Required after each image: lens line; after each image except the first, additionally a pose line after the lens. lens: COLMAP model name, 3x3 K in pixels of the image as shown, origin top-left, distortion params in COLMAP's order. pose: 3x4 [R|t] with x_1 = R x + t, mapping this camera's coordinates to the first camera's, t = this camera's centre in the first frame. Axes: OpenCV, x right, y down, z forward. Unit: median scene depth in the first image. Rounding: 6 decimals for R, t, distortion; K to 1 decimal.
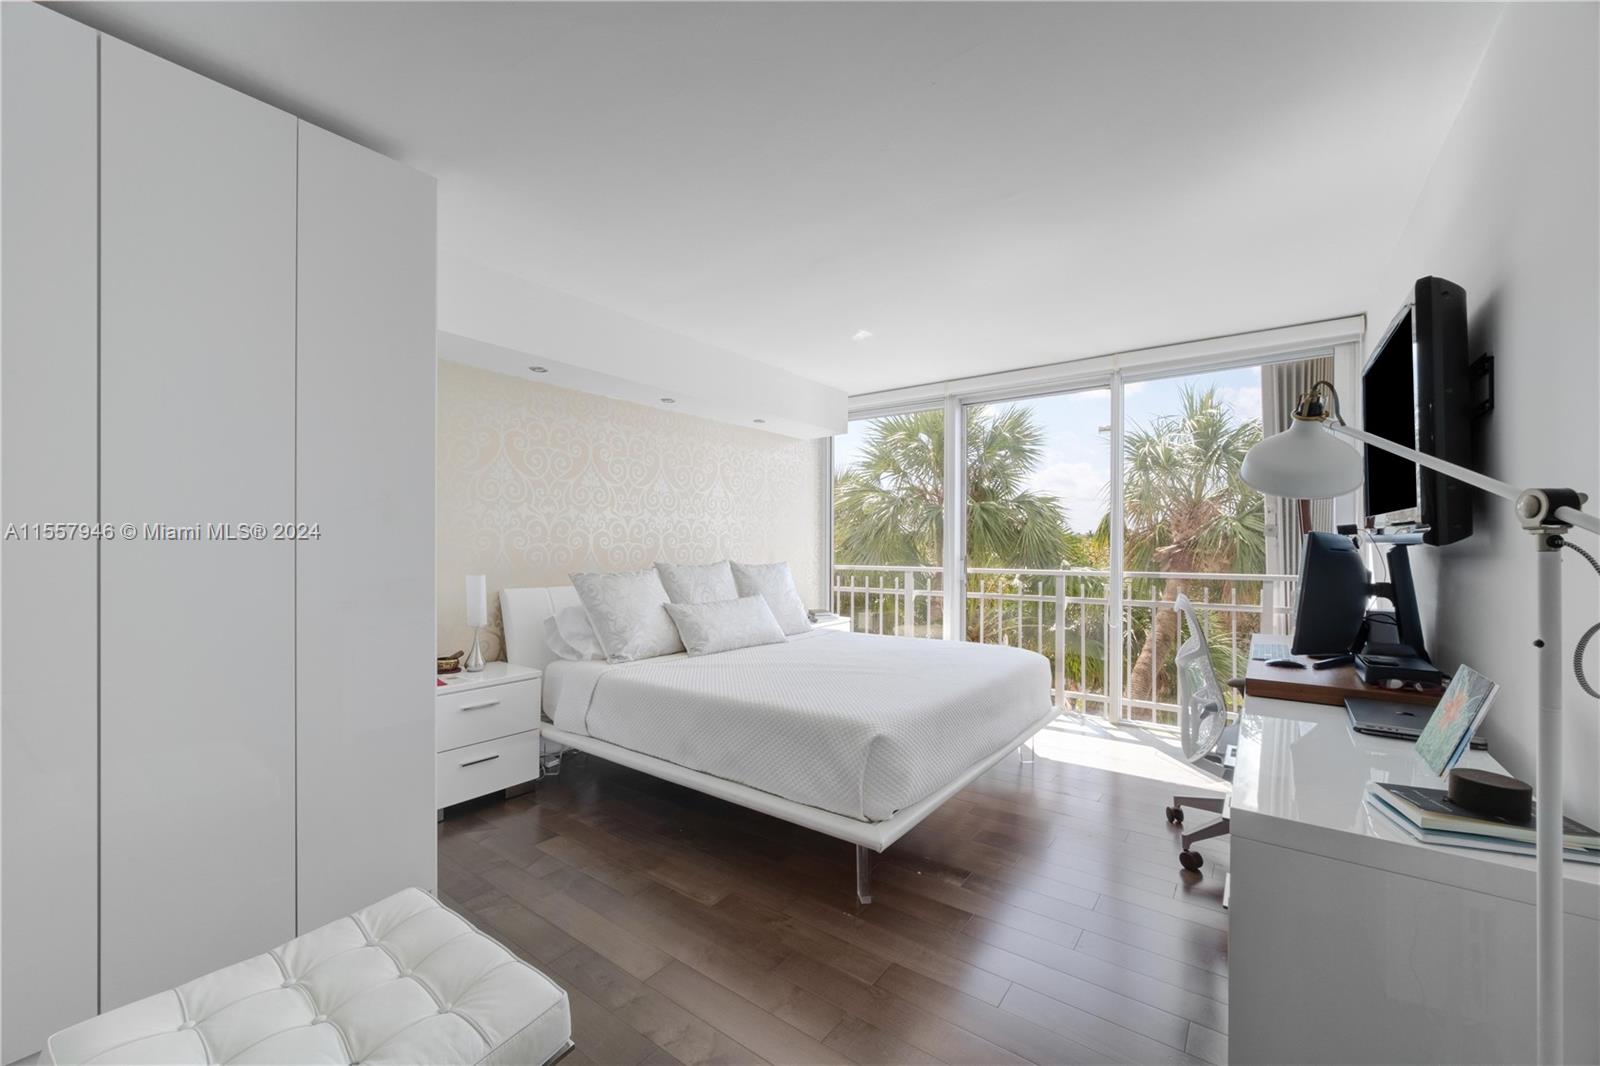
lens RADIAL K [[636.0, 0, 801.6], [0, 636.0, 539.4], [0, 0, 1]] dist [-0.006793, 0.000037]
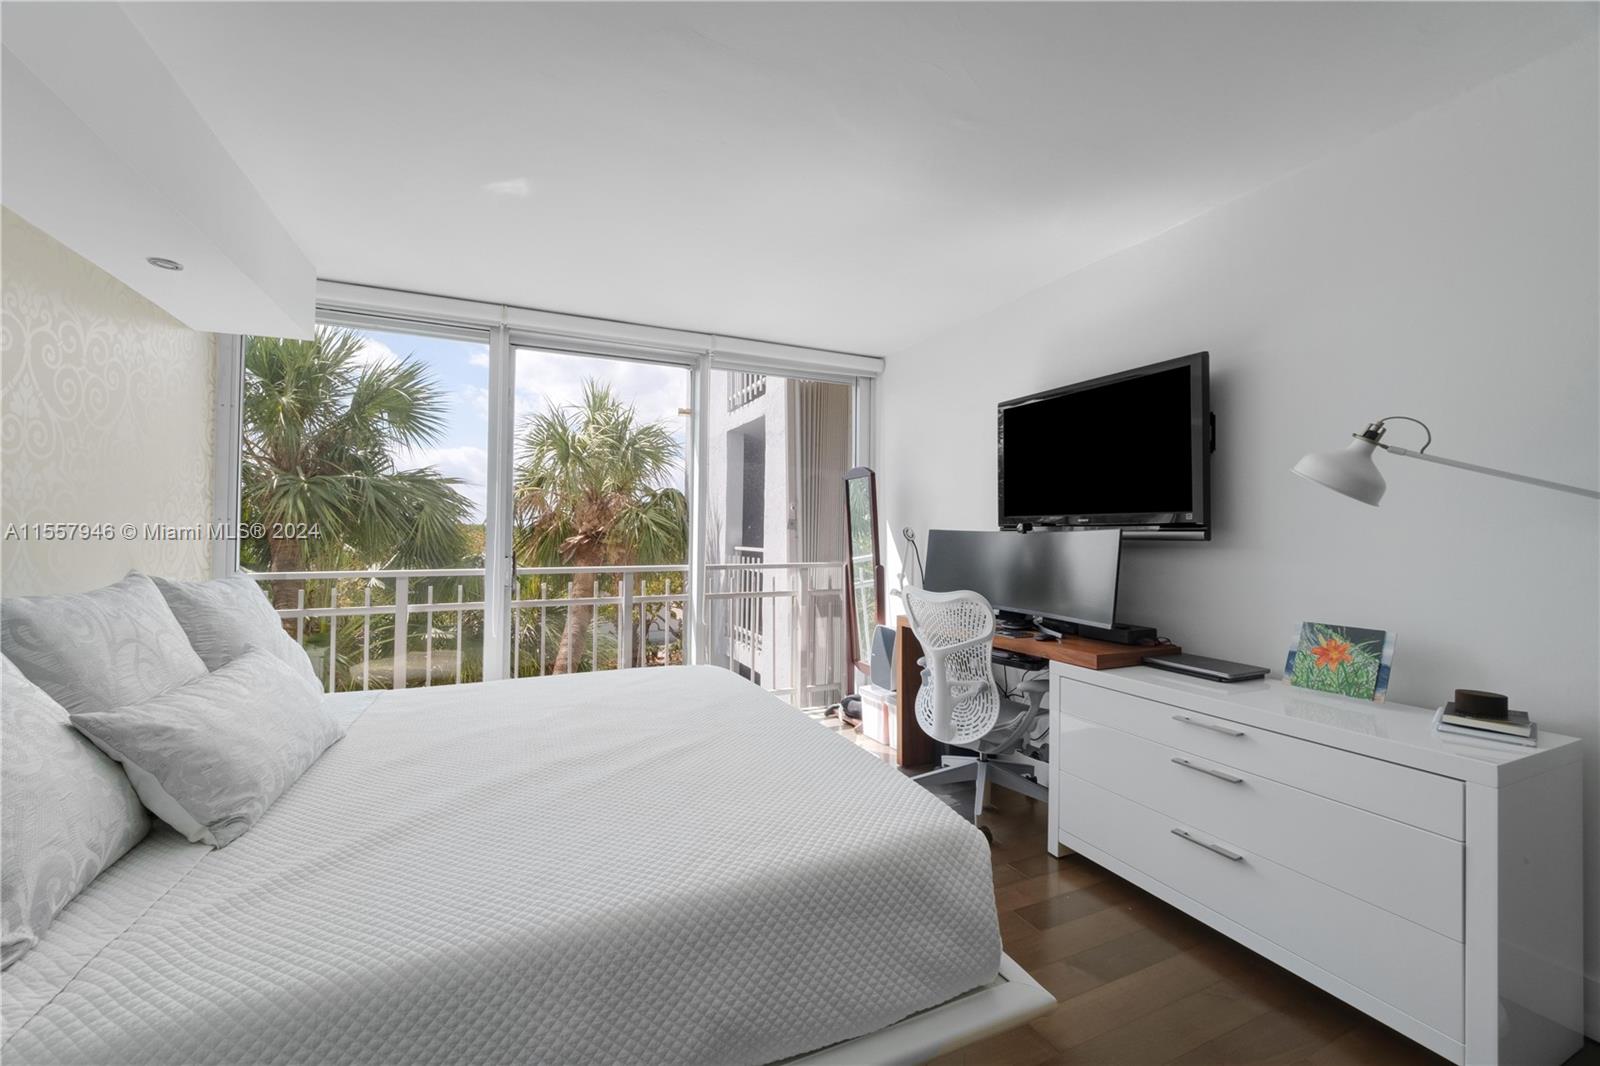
lens RADIAL K [[635.9, 0, 792.7], [0, 635.9, 525.2], [0, 0, 1]] dist [-0.001257, -0.000081]
pose [[0.488132, 0.015453, 0.872633, -0.262861], [-0.011432, 0.999871, -0.011311, 0.000471], [-0.872695, -0.004454, 0.488246, 0.428230]]
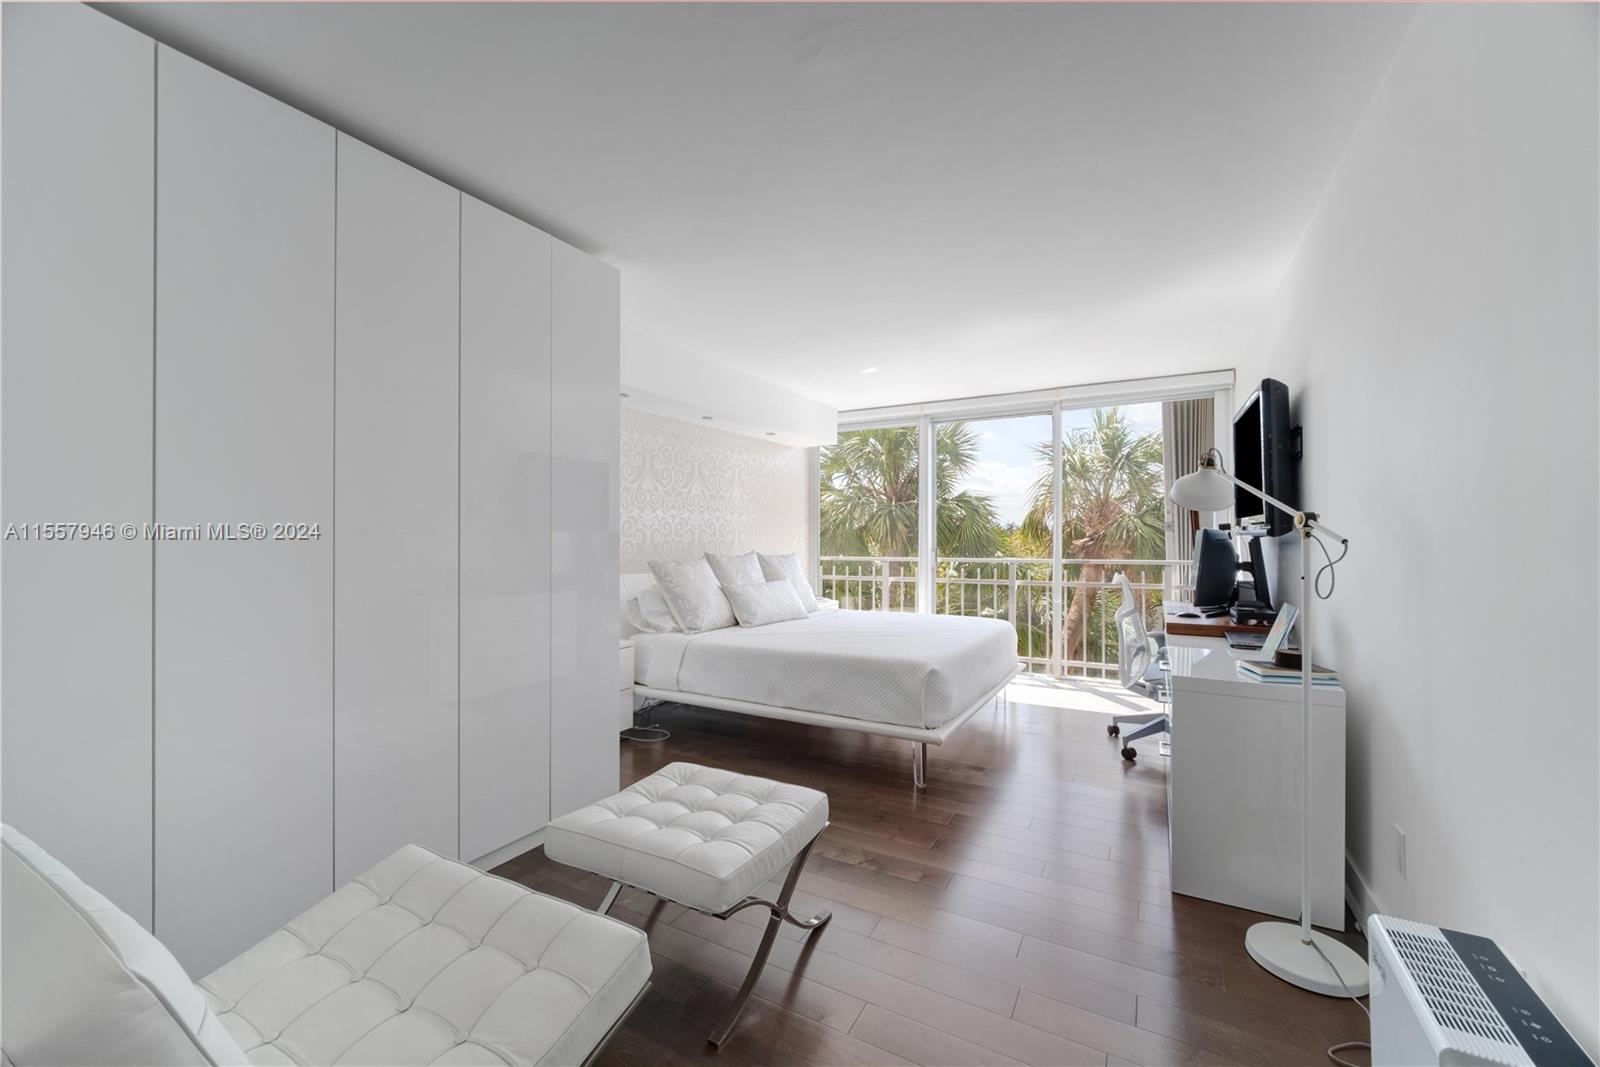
lens RADIAL K [[638.1, 0, 803.4], [0, 638.1, 530.5], [0, 0, 1]] dist [-0.002151, -0.000082]
pose [[0.991115, -0.001218, 0.132999, -0.180499], [0.001983, 0.999982, -0.005615, -0.000232], [-0.132990, 0.005829, 0.991100, -0.200998]]
